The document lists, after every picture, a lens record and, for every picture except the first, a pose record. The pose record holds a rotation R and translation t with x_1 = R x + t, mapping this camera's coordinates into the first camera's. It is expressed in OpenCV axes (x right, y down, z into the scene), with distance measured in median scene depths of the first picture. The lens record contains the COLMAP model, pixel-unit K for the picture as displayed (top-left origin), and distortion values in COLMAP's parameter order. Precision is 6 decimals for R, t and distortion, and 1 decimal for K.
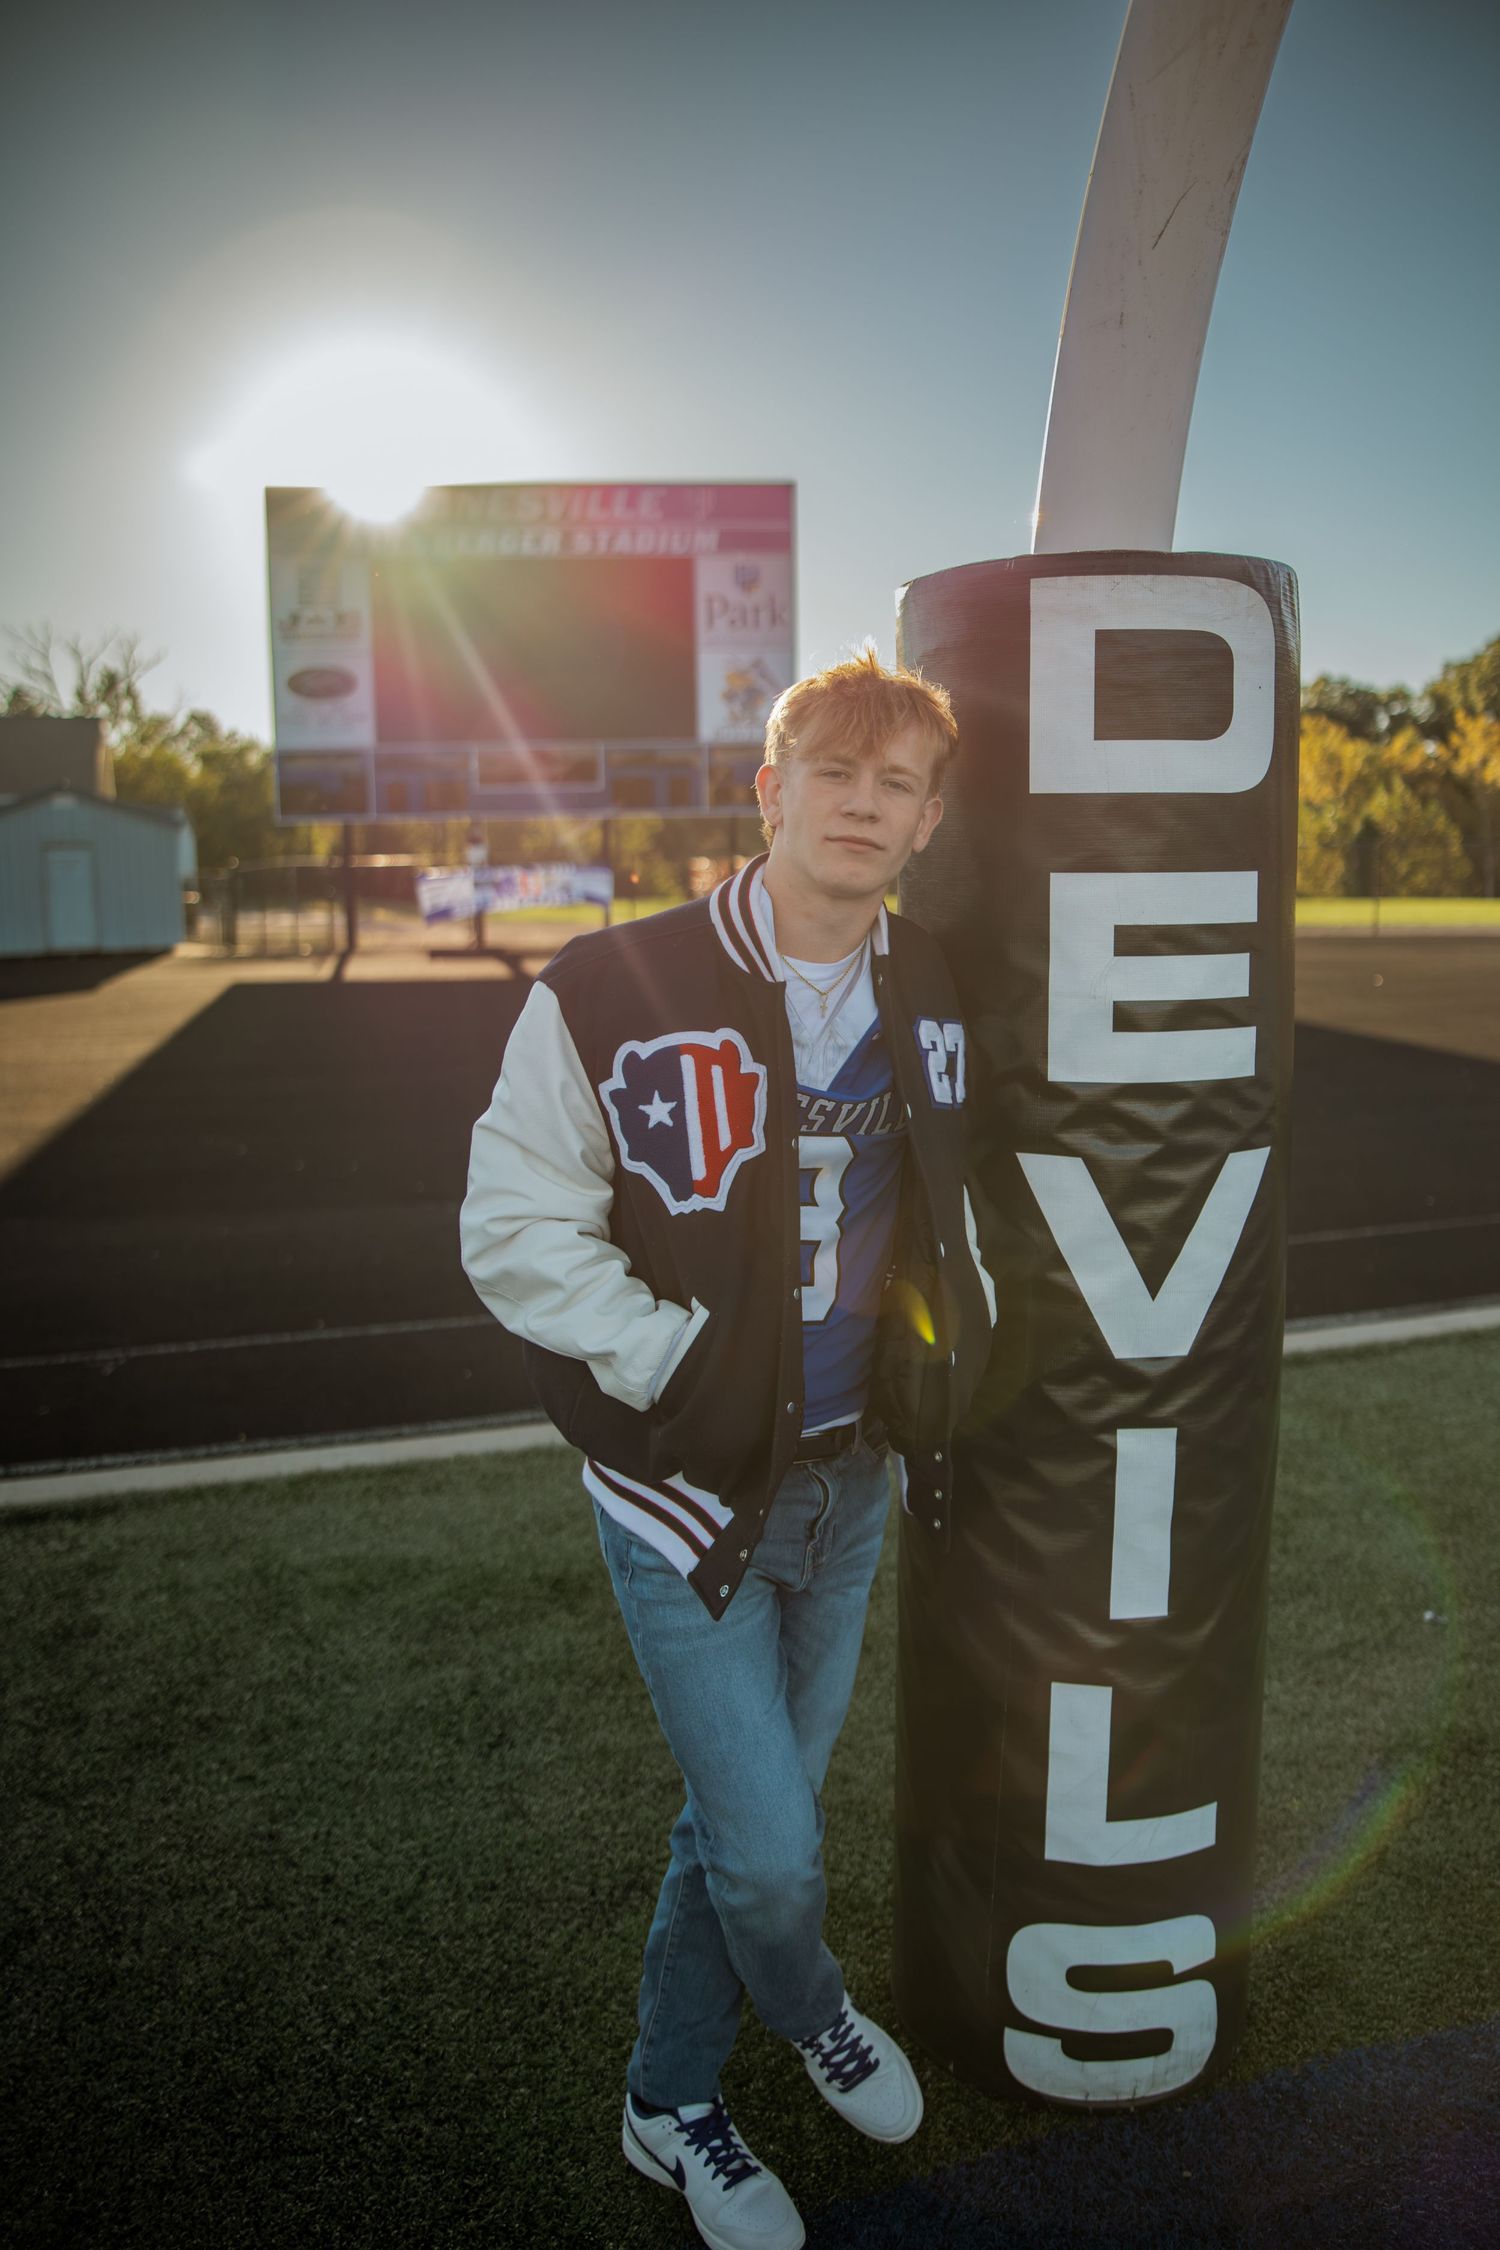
lens RADIAL K [[1721.0, 0, 748.7], [0, 1721.0, 1159.6], [0, 0, 1]] dist [-0.093695, 0.097144]
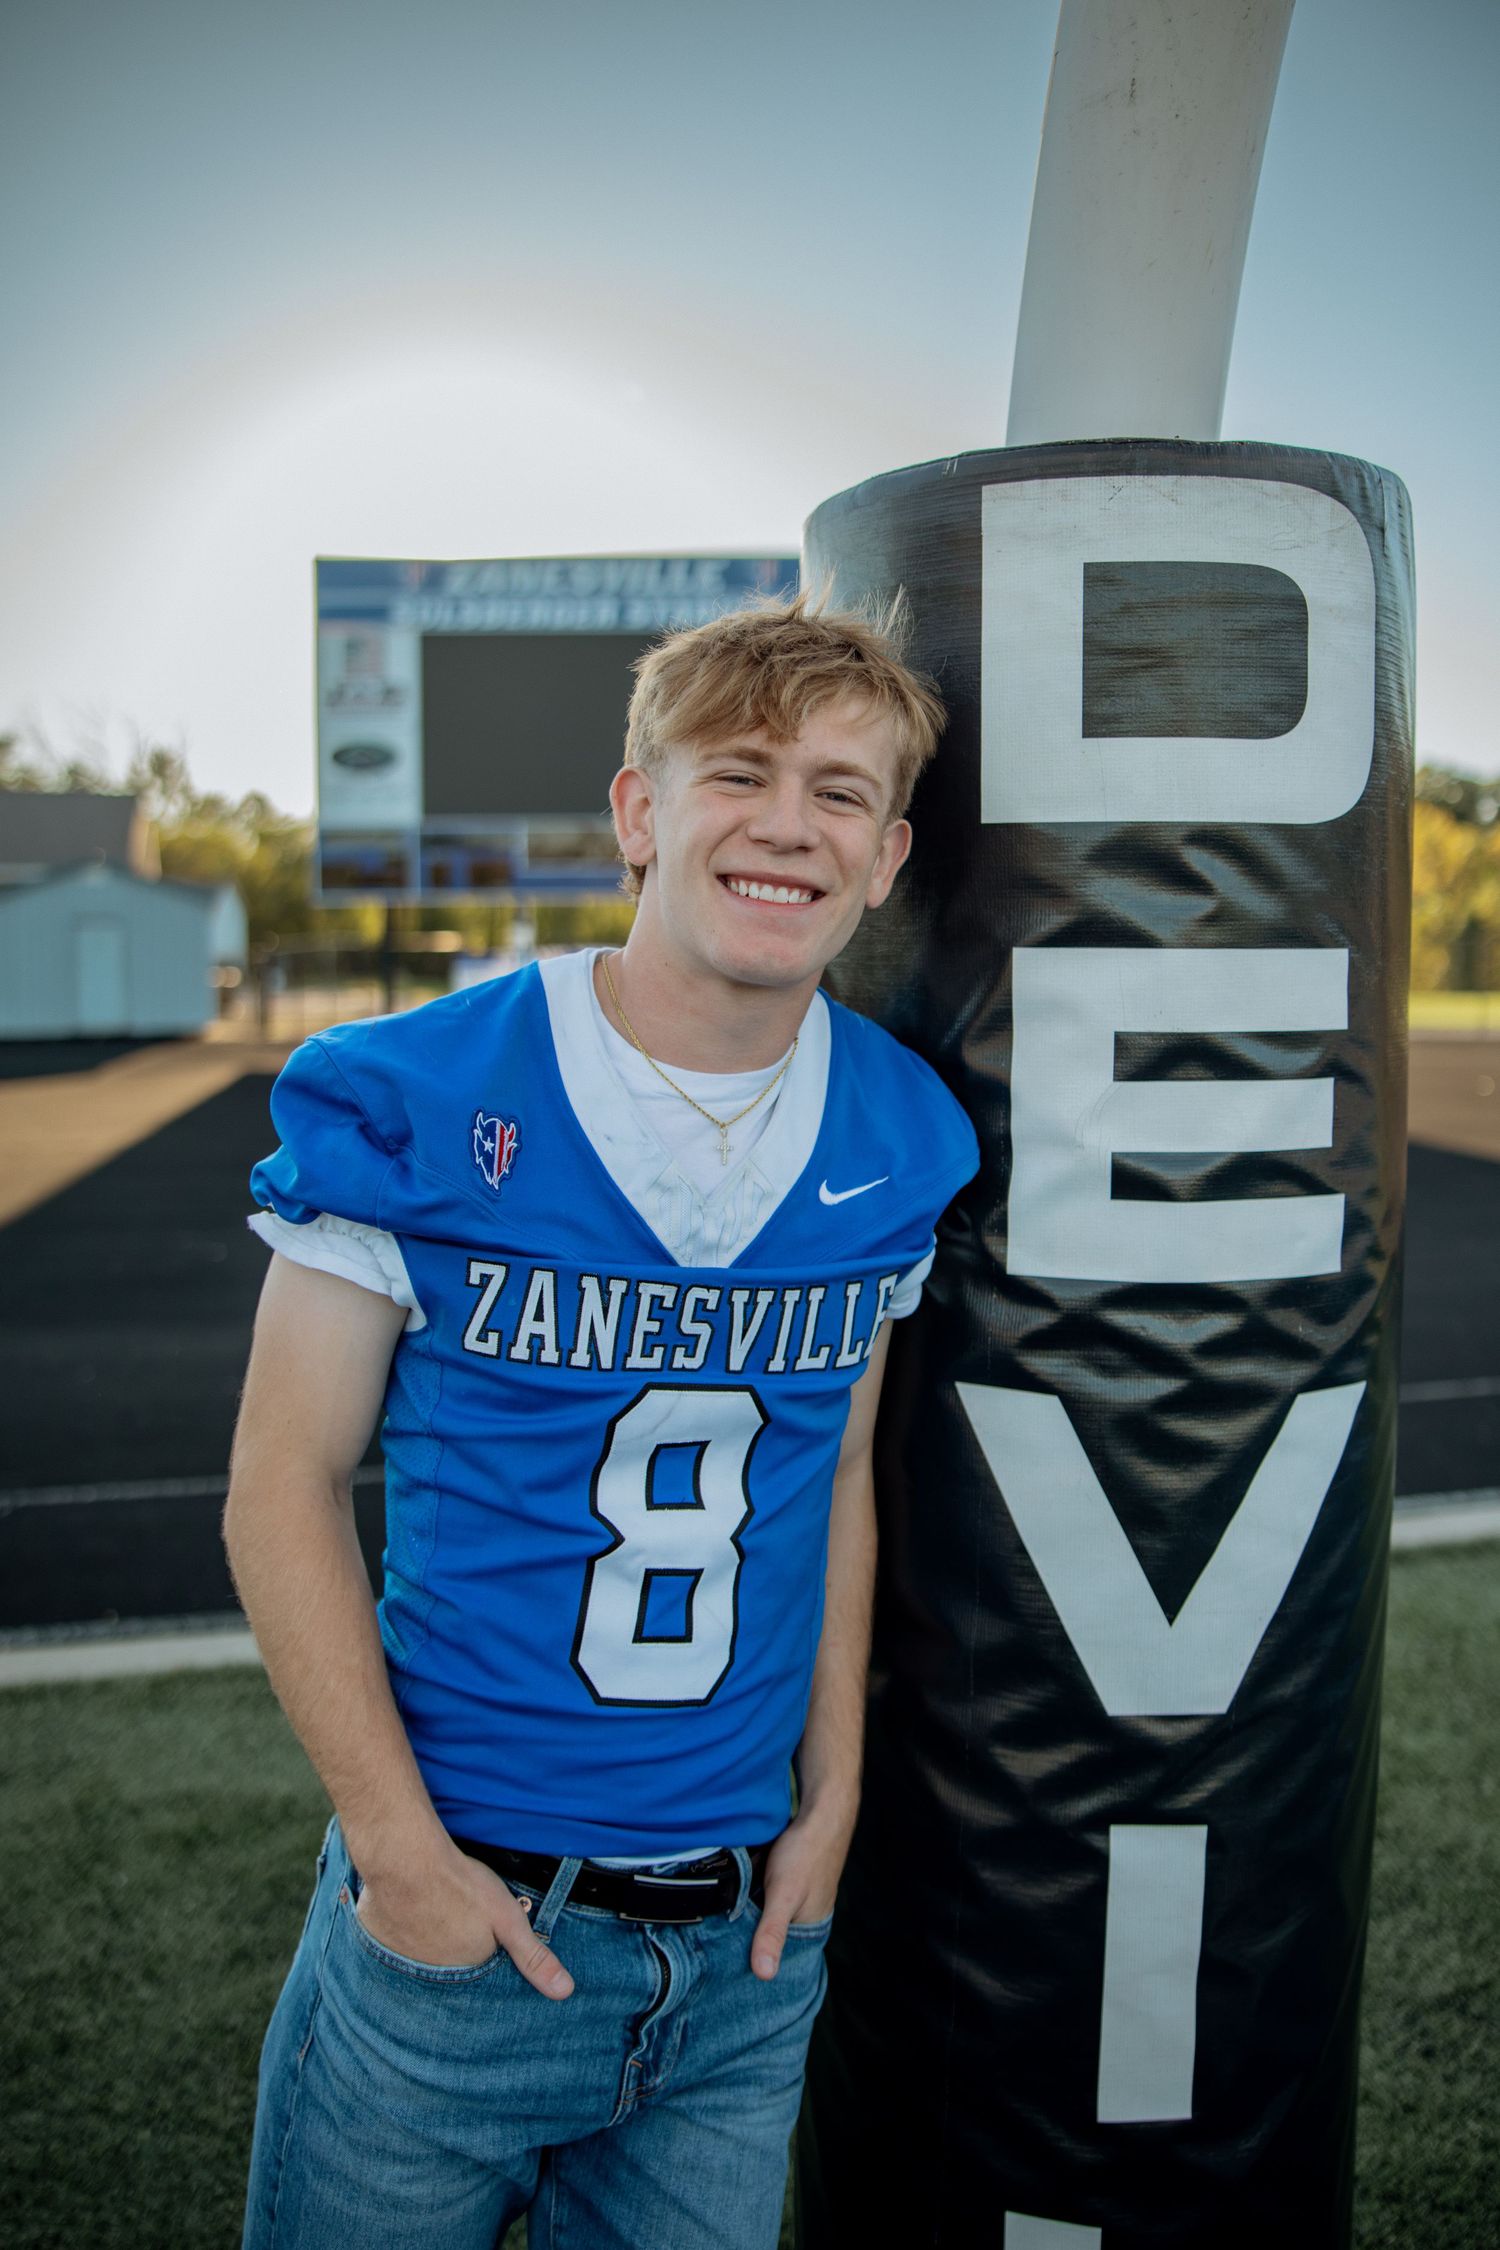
lens RADIAL K [[1721.0, 0, 748.7], [0, 1721.0, 1159.6], [0, 0, 1]] dist [-0.093695, 0.097144]
pose [[0.998416, 0.019471, -0.052778, 0.072557], [-0.022212, 0.998408, -0.051849, -0.034430], [0.051685, 0.052939, 0.997259, 0.233966]]
